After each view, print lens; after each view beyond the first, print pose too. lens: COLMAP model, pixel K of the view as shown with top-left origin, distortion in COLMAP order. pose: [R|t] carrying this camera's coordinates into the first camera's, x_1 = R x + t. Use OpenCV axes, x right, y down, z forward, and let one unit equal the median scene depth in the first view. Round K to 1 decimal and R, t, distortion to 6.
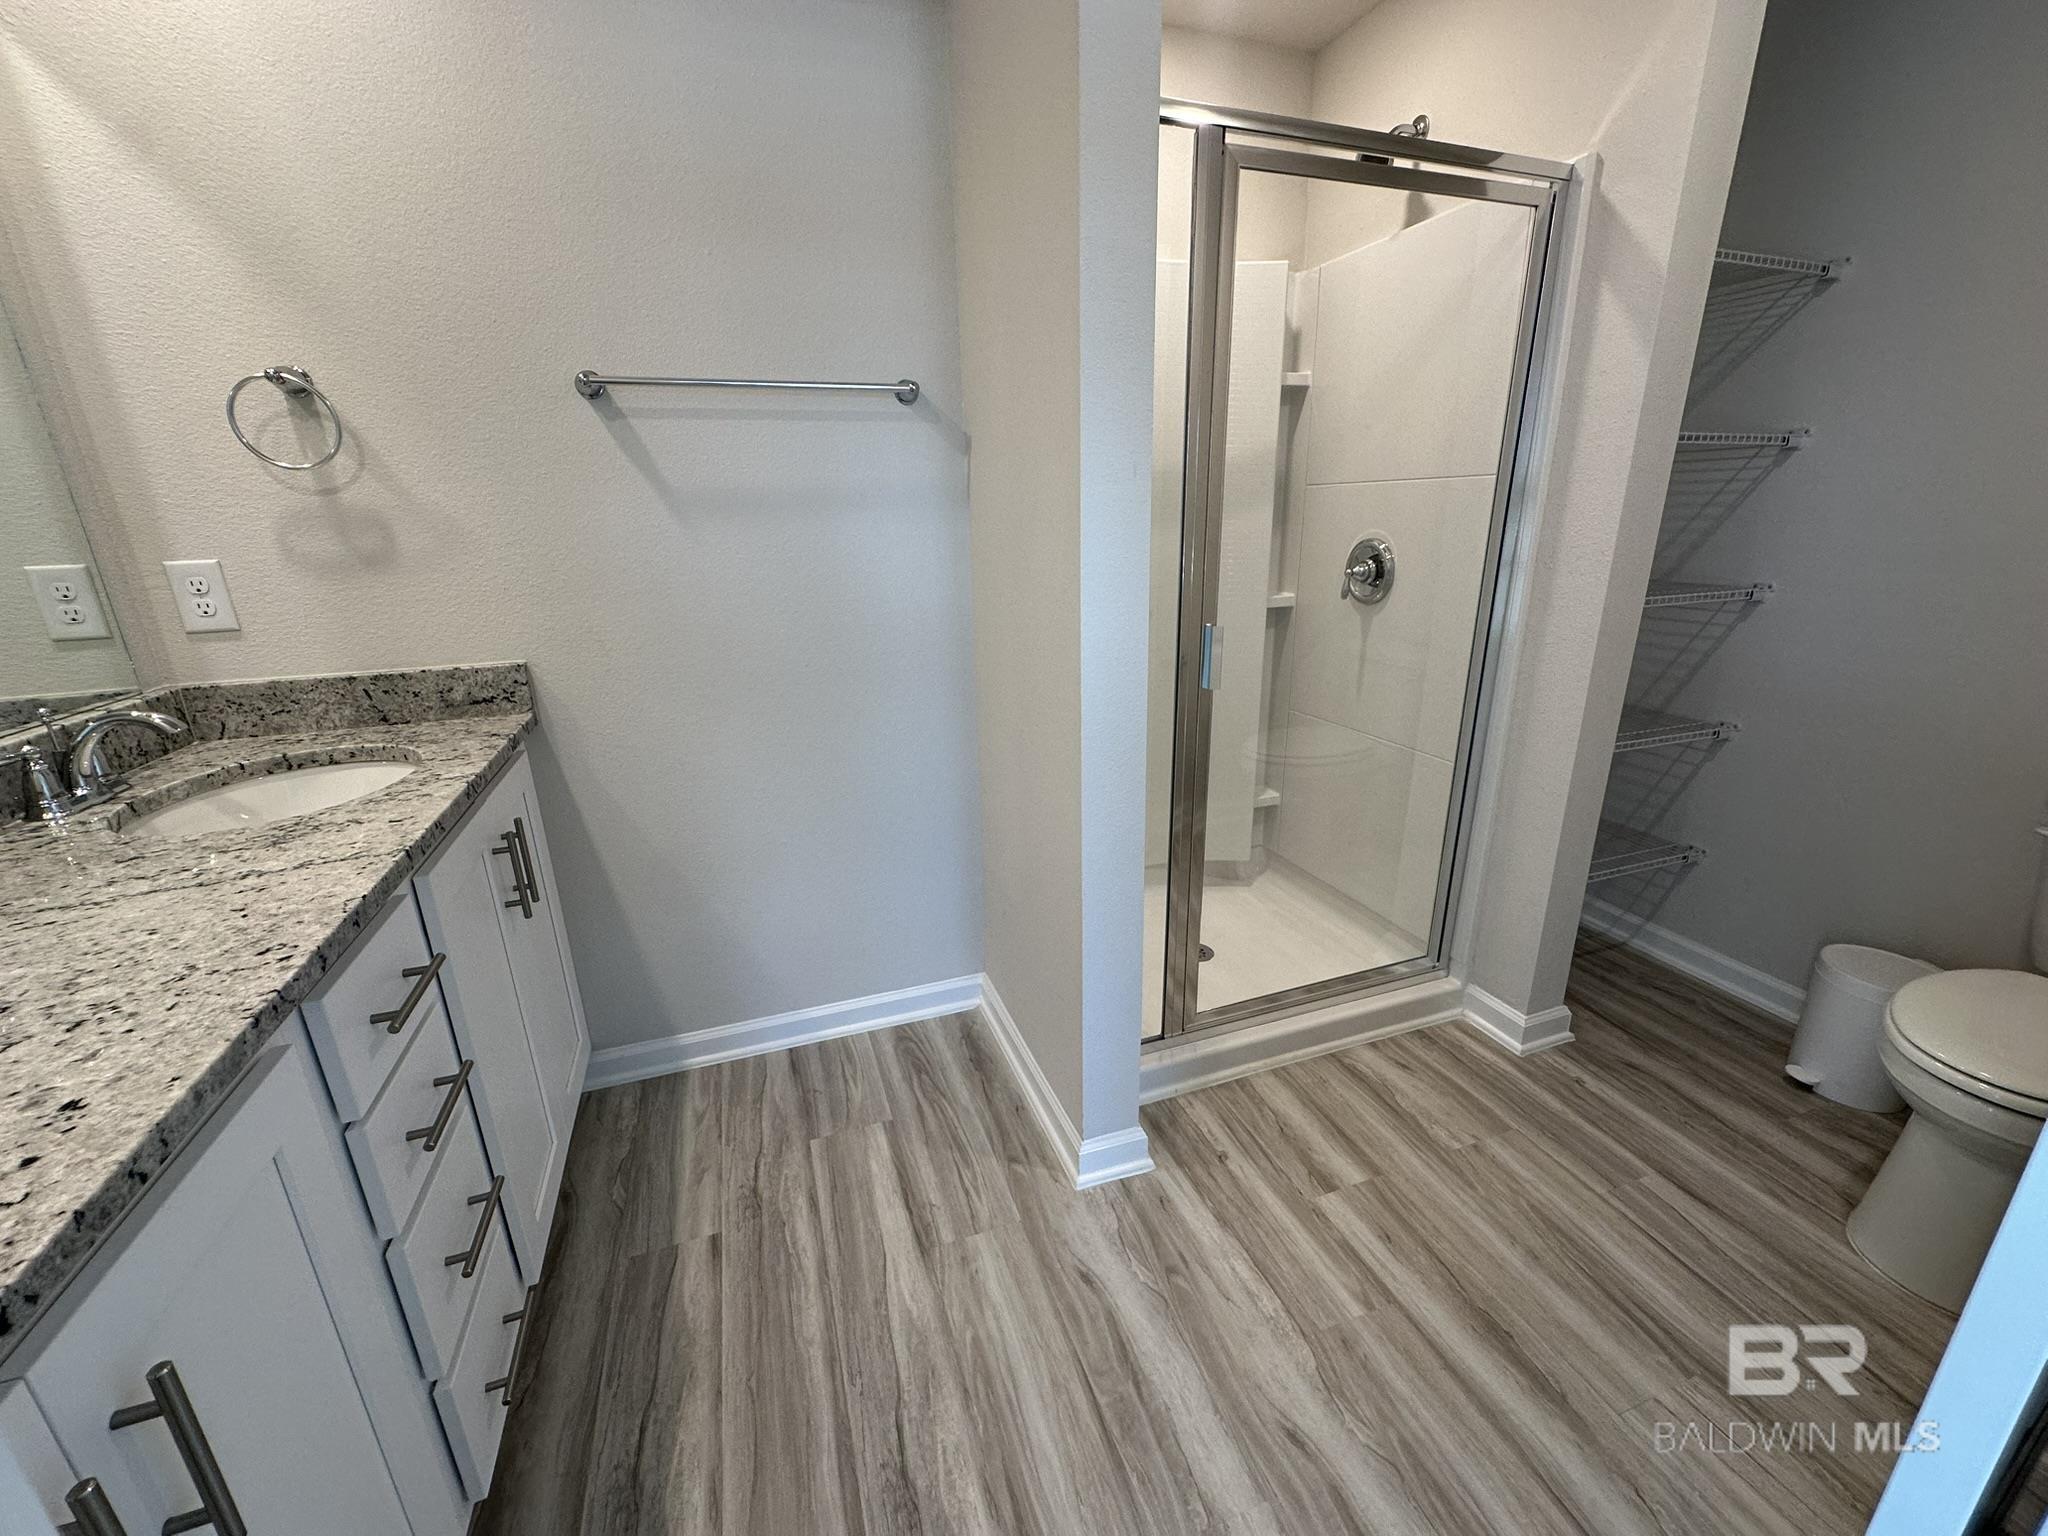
lens RADIAL K [[813.4, 0, 1024.0], [0, 813.4, 768.0], [0, 0, 1]] dist [-0.003702, -0.000109]
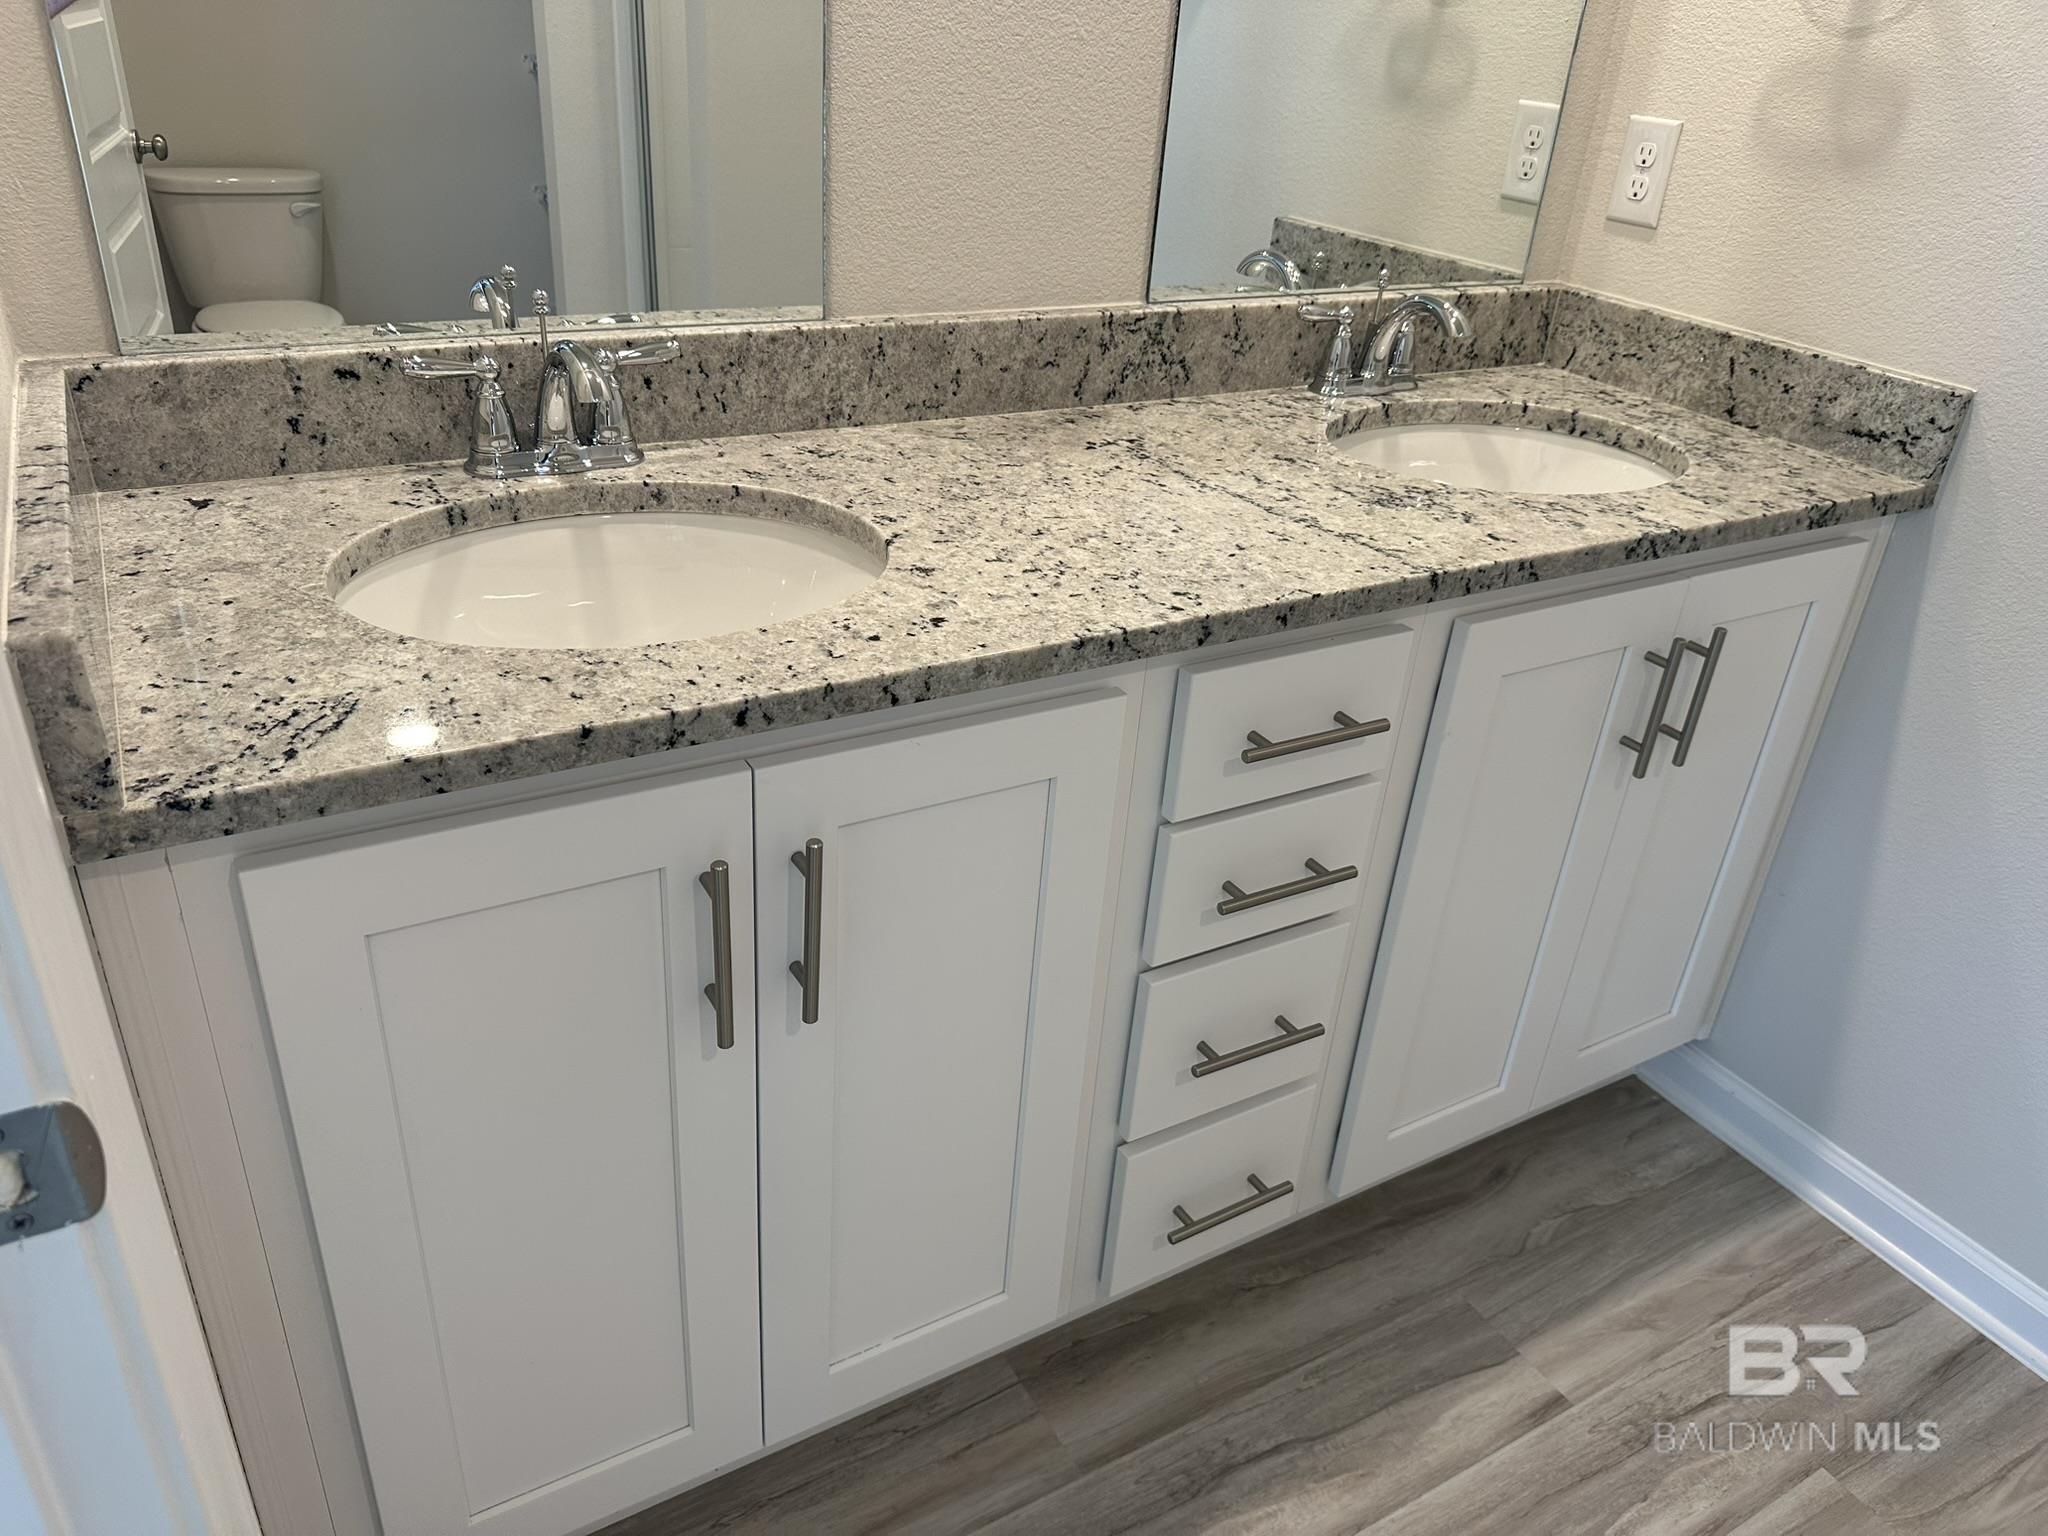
lens RADIAL K [[1500.5, 0, 1024.0], [0, 1500.5, 768.0], [0, 0, 1]] dist [-0.007118, -0.001543]
pose [[0.175020, 0.496268, -0.850344, 0.270597], [-0.363850, 0.835137, 0.412505, -0.120215], [0.914867, 0.237202, 0.326733, 0.201044]]
